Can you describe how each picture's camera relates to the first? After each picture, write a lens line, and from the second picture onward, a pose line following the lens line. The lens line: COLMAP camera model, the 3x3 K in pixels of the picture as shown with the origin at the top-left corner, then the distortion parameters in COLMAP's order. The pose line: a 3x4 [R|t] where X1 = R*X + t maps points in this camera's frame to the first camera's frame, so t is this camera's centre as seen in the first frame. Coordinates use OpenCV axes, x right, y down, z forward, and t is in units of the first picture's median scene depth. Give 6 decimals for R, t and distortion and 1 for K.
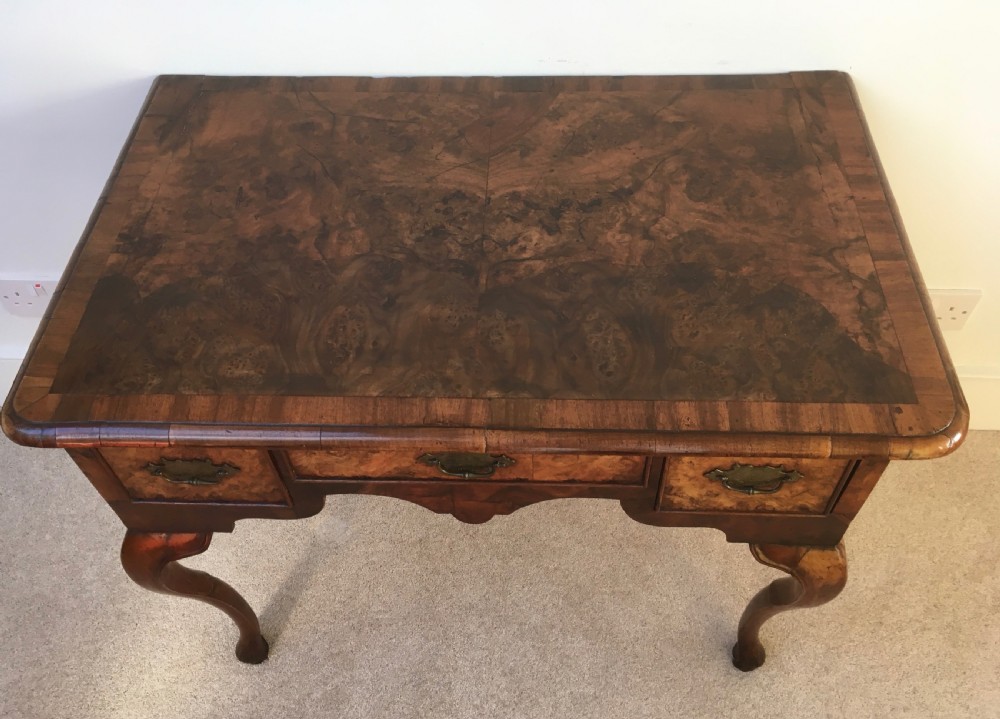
lens RADIAL K [[871.1, 0, 502.4], [0, 871.1, 384.8], [0, 0, 1]] dist [0.058326, -0.037783]
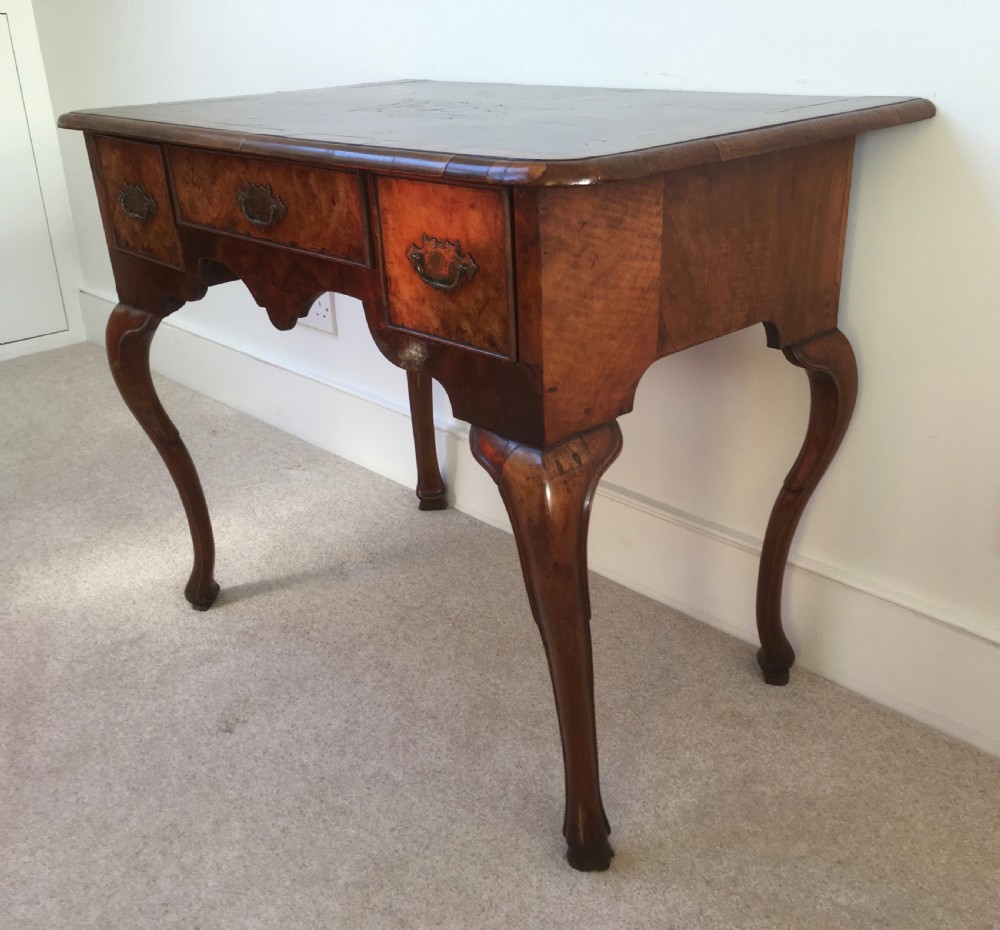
lens RADIAL K [[1071.9, 0, 539.6], [0, 1071.9, 471.6], [0, 0, 1]] dist [0.048543, 0.000000]
pose [[0.734499, 0.277809, -0.619139, 1.002689], [-0.534117, 0.799463, -0.274915, 0.476495], [0.418605, 0.532617, 0.735587, 0.328936]]
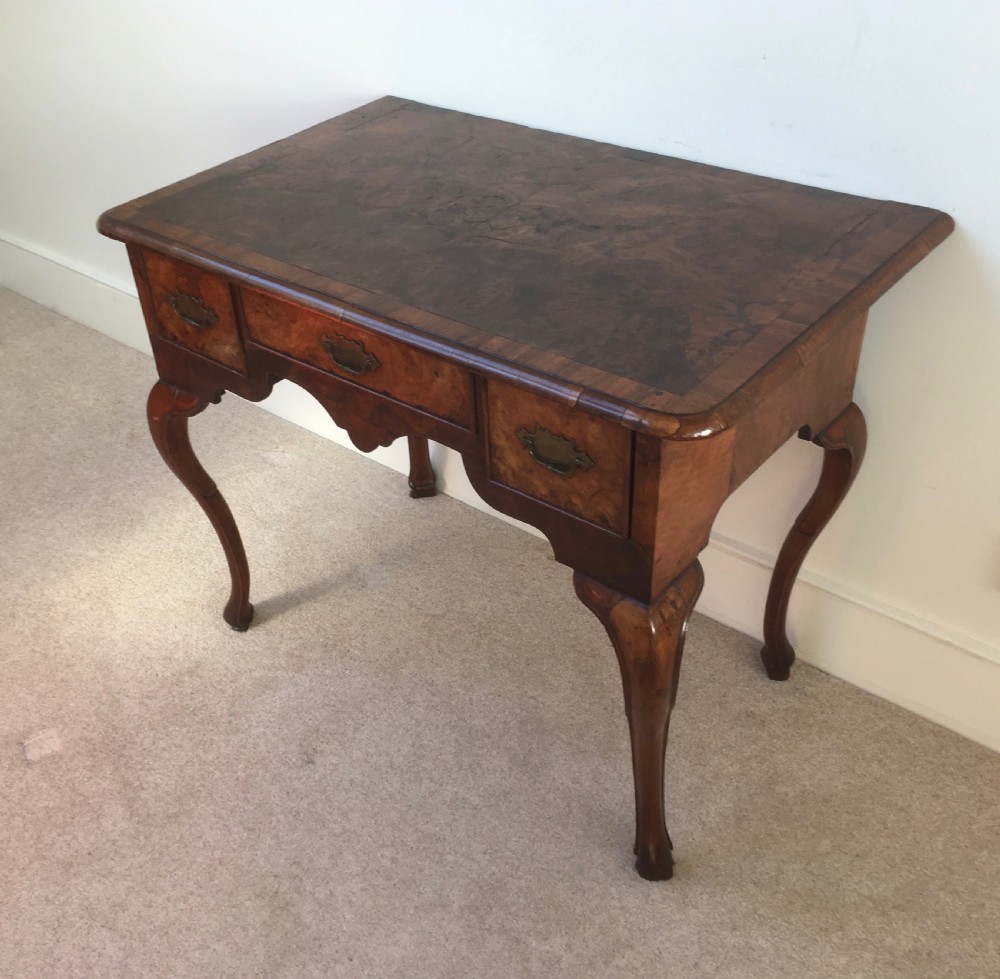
lens RADIAL K [[1149.7, 0, 463.5], [0, 1149.7, 492.6], [0, 0, 1]] dist [0.060799, 0.000000]
pose [[0.793089, 0.348392, -0.499633, 0.817785], [-0.467538, 0.873950, -0.132742, 0.344449], [0.390408, 0.338873, 0.856006, -0.153775]]
